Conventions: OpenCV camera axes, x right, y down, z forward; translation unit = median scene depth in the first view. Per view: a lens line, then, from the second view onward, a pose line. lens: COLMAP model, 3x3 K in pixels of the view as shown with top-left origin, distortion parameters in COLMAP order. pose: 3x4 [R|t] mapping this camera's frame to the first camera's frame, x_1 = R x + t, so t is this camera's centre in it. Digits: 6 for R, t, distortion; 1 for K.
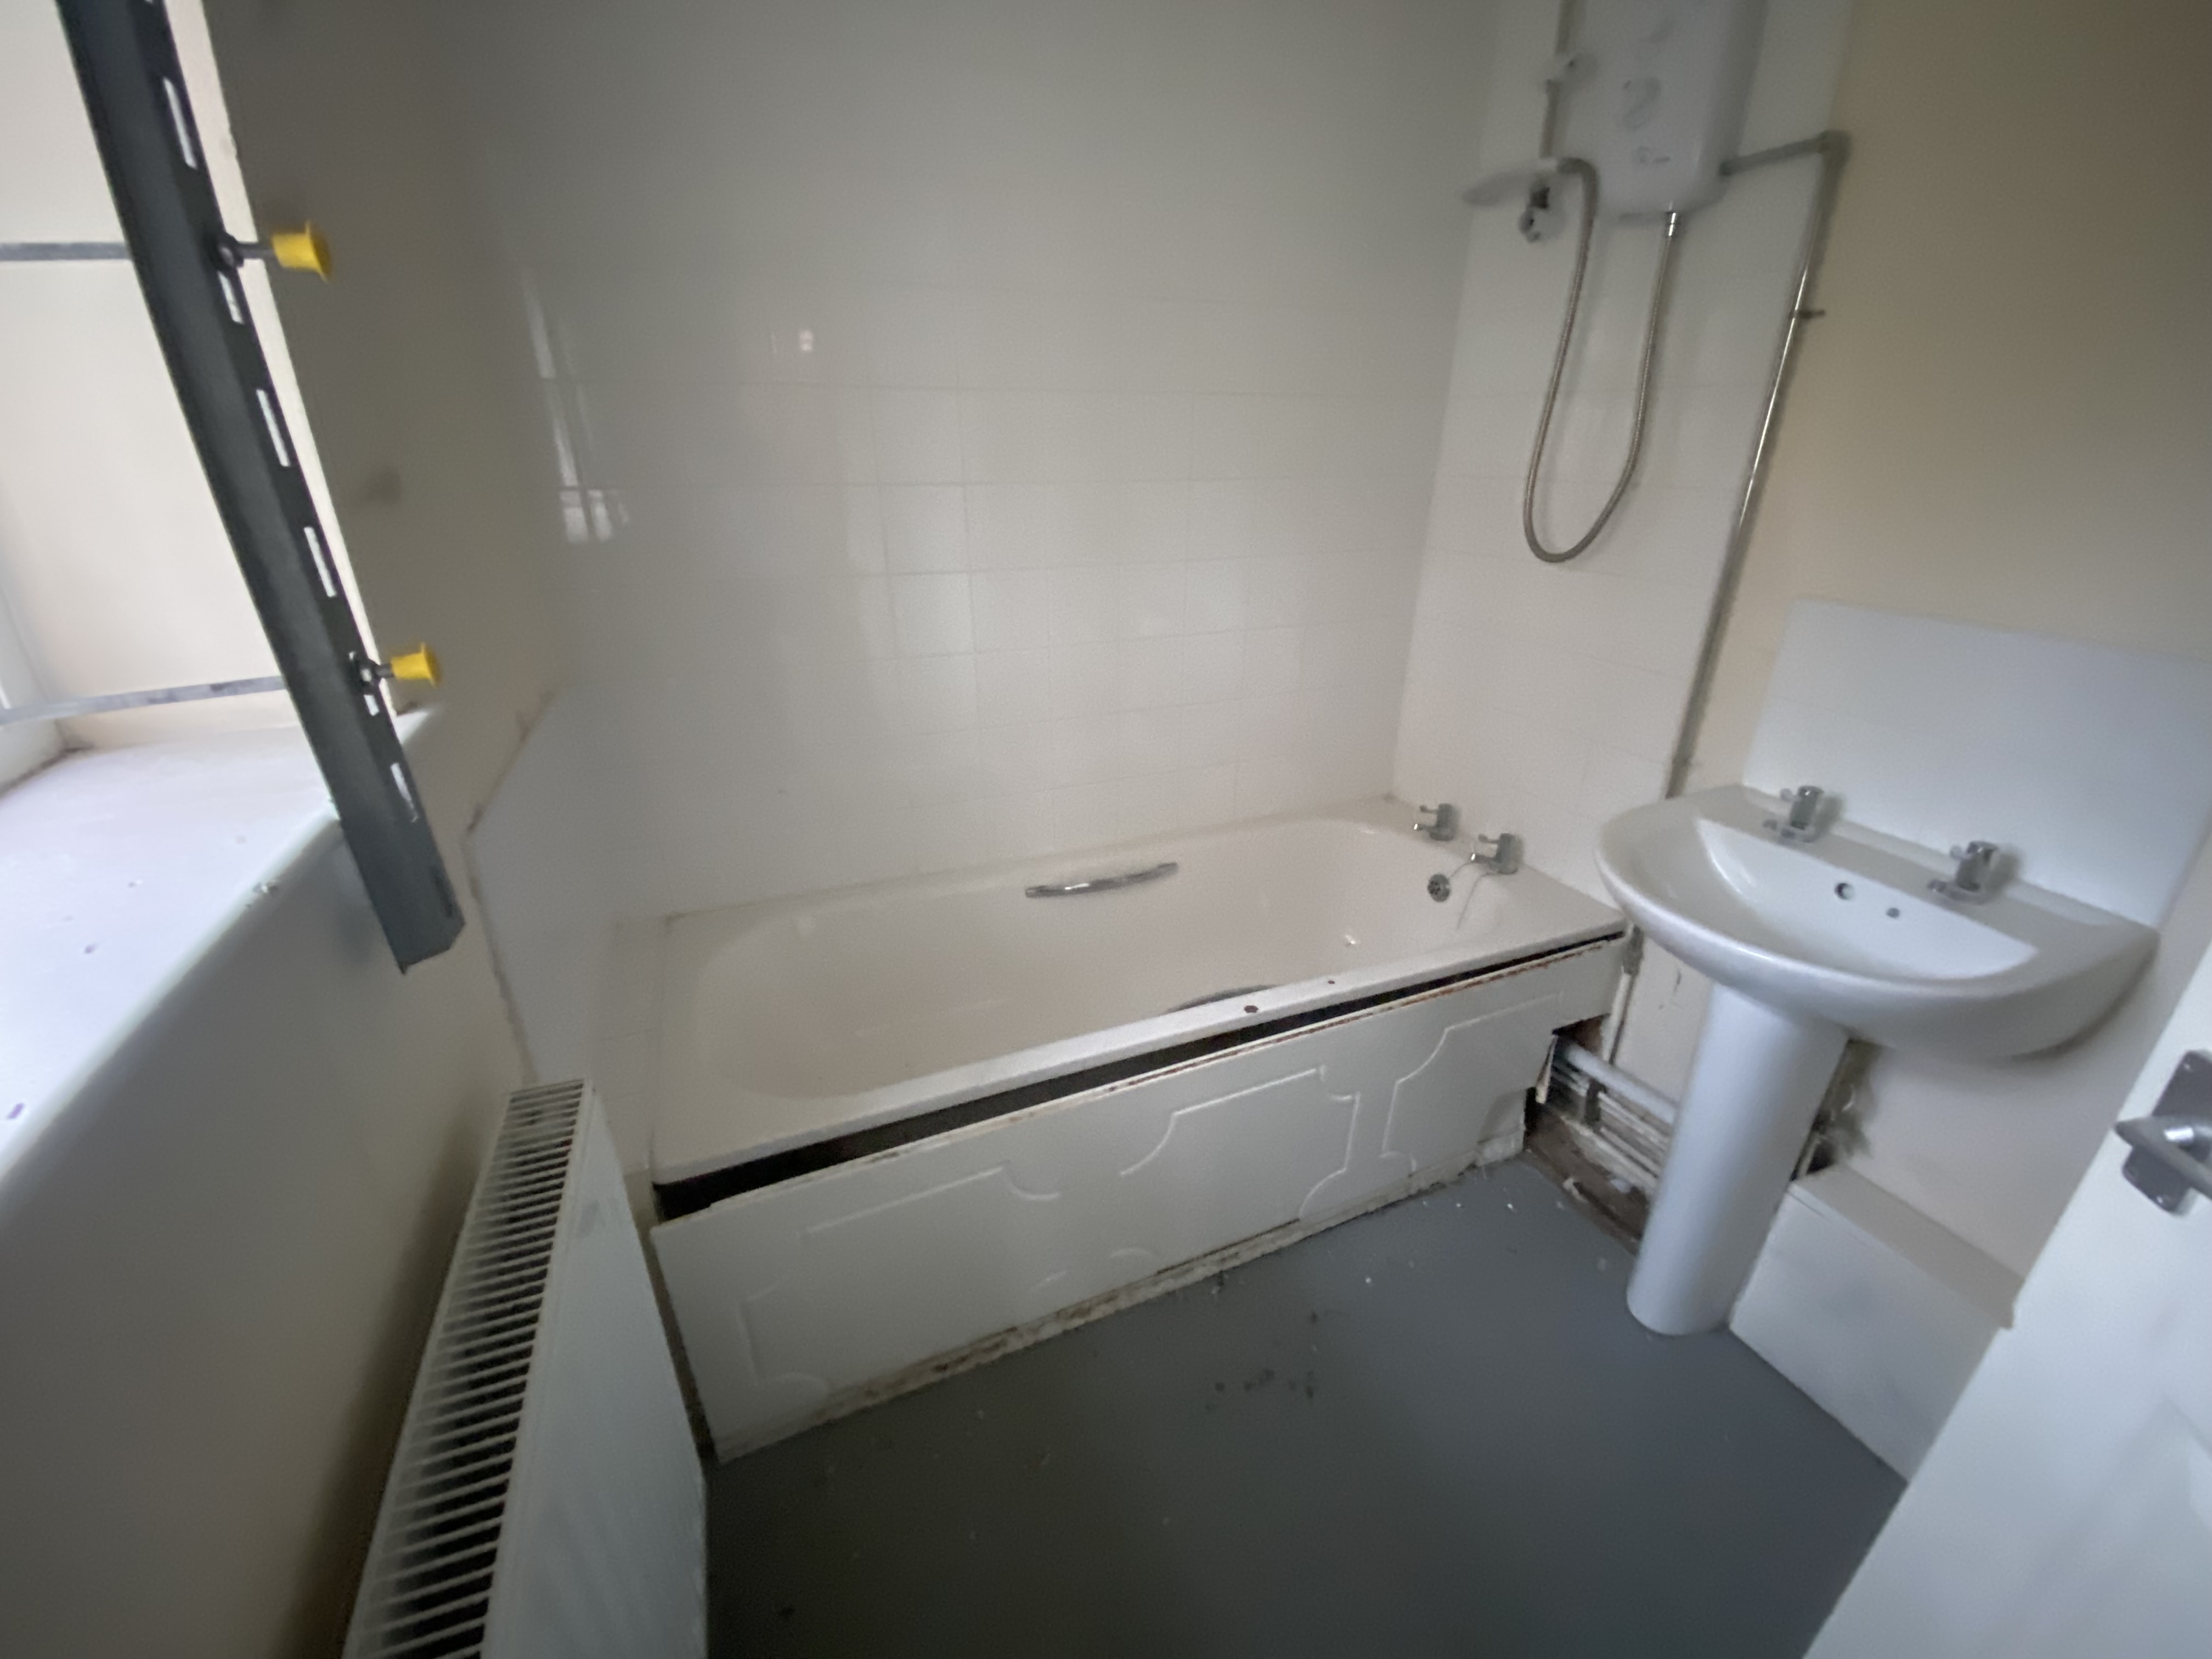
lens RADIAL K [[889.0, 0, 1099.0], [0, 889.0, 829.0], [0, 0, 1]] dist [0.034637, -0.026882]
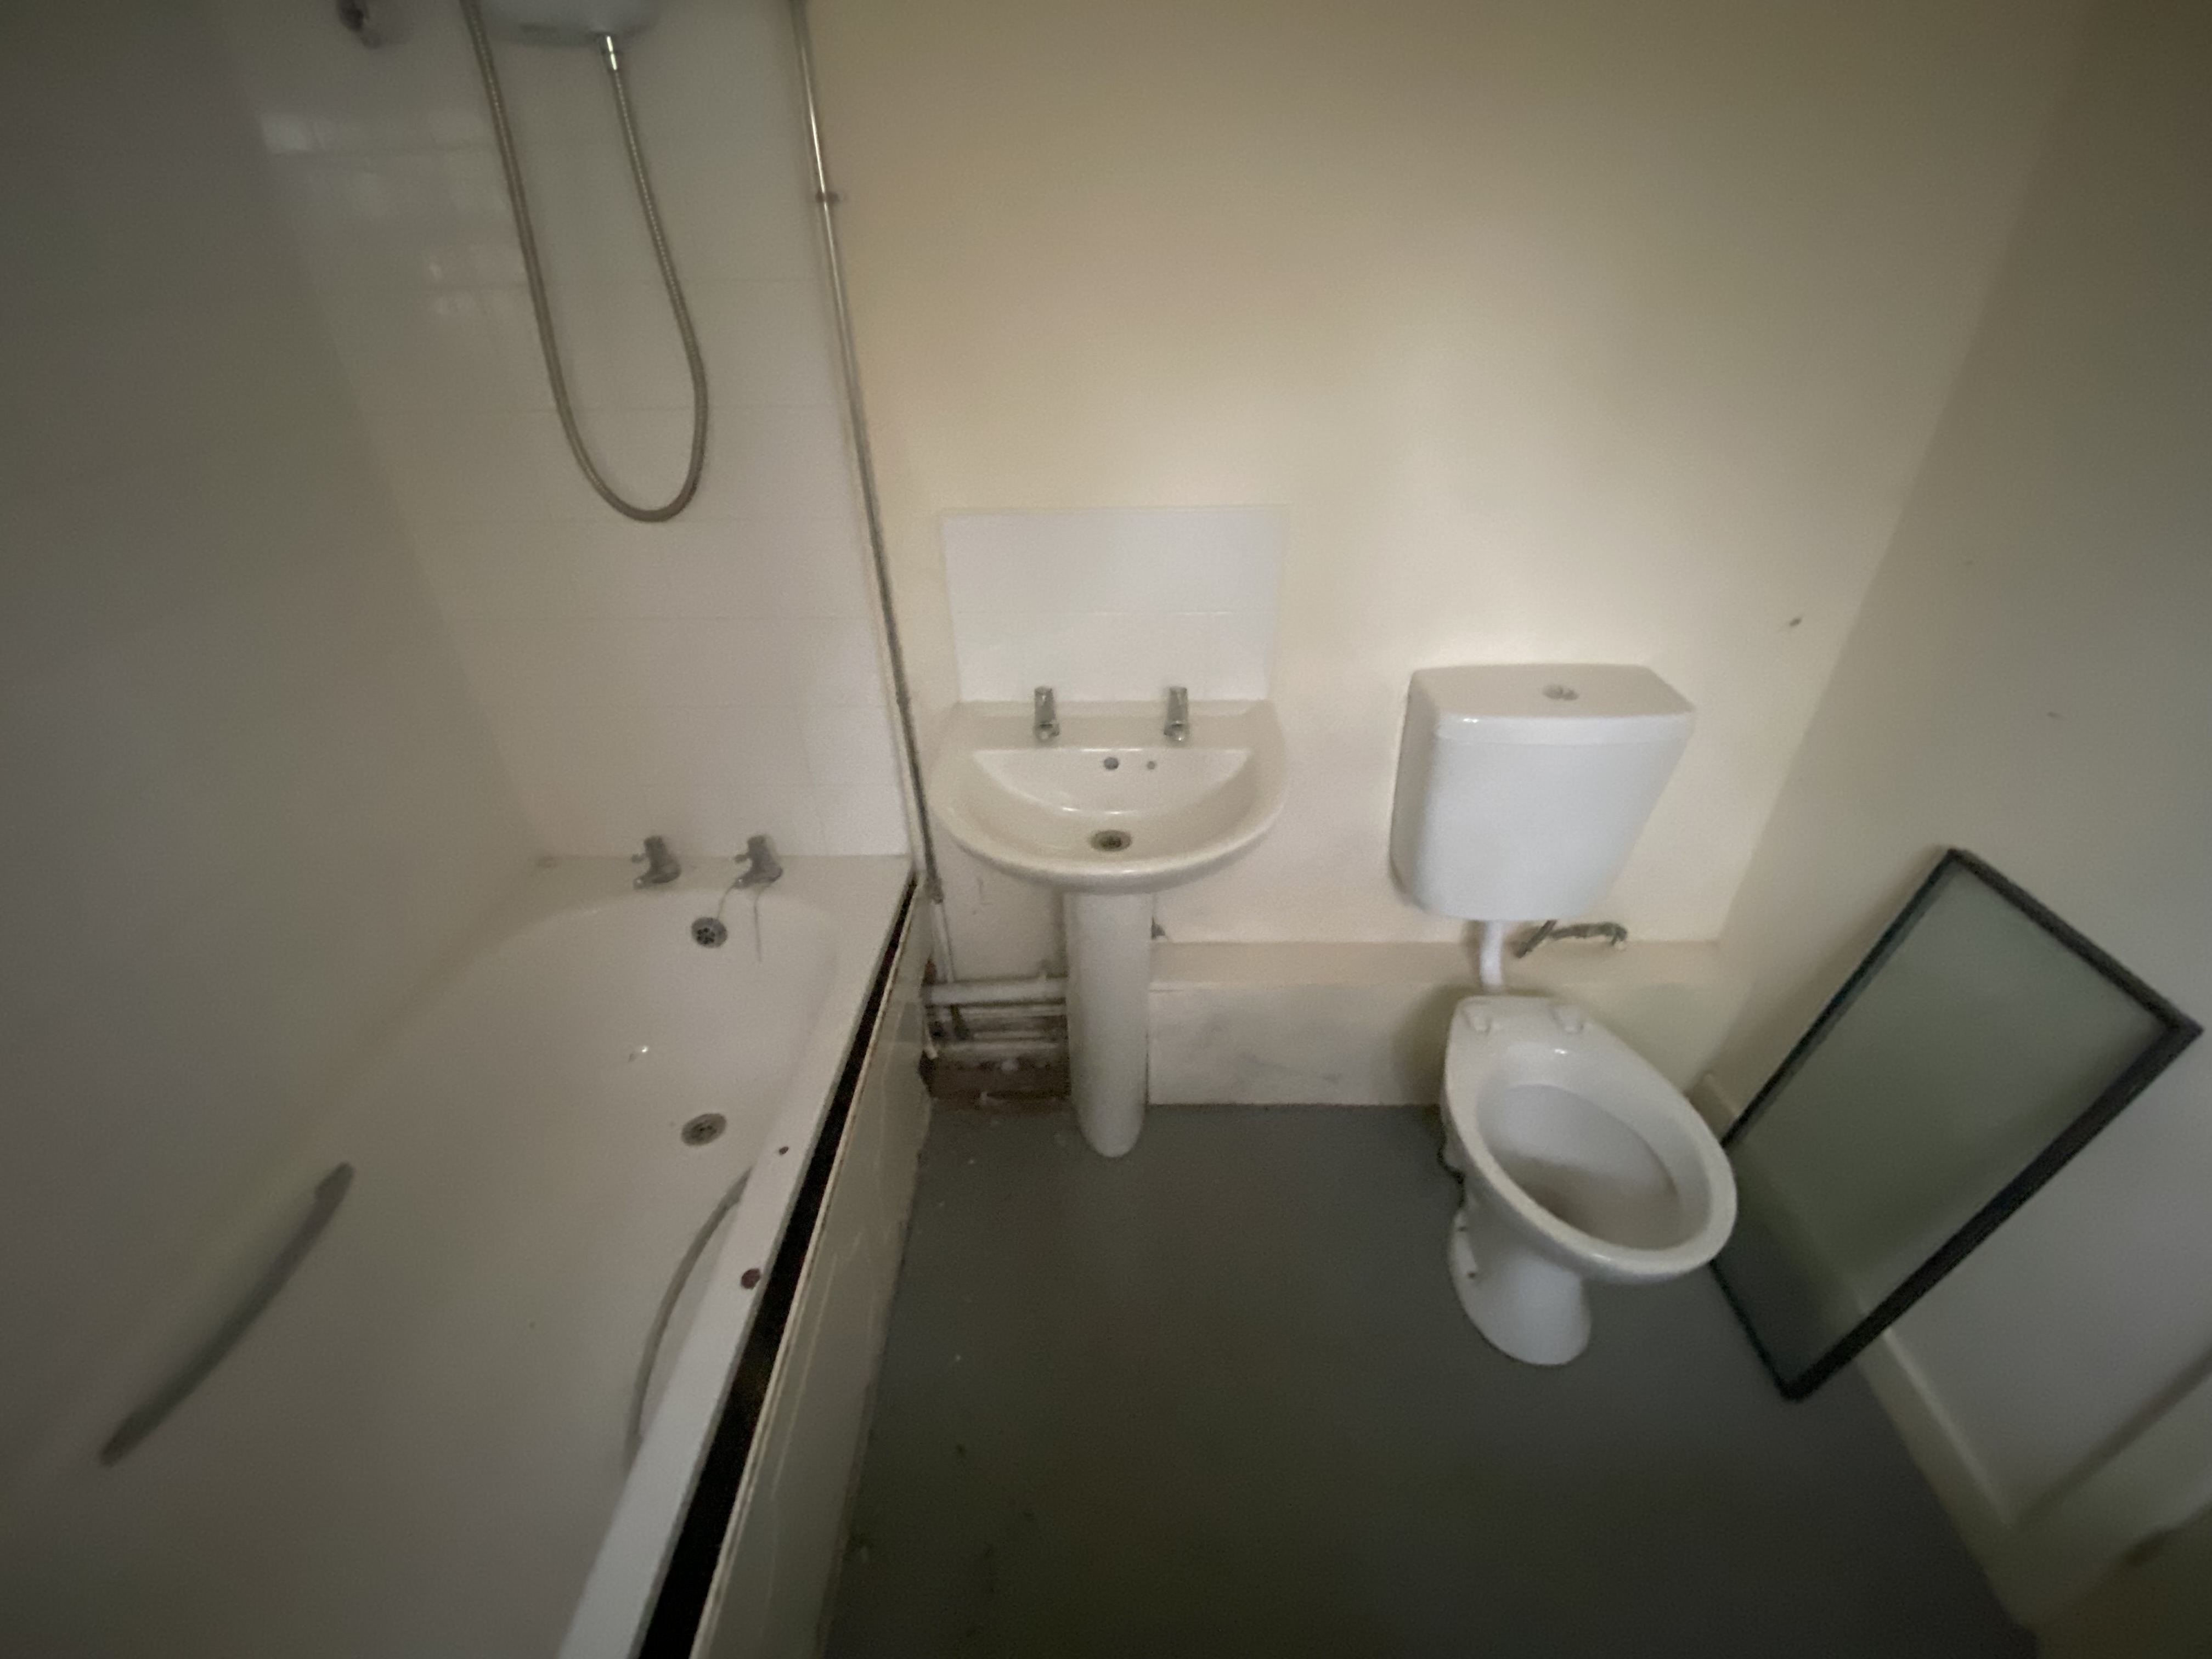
lens RADIAL K [[889.0, 0, 1099.0], [0, 889.0, 829.0], [0, 0, 1]] dist [0.034637, -0.026882]
pose [[0.392191, -0.499152, 0.772679, -0.067697], [0.385010, 0.851934, 0.354931, -0.188696], [-0.835436, 0.158288, 0.526300, 0.299646]]
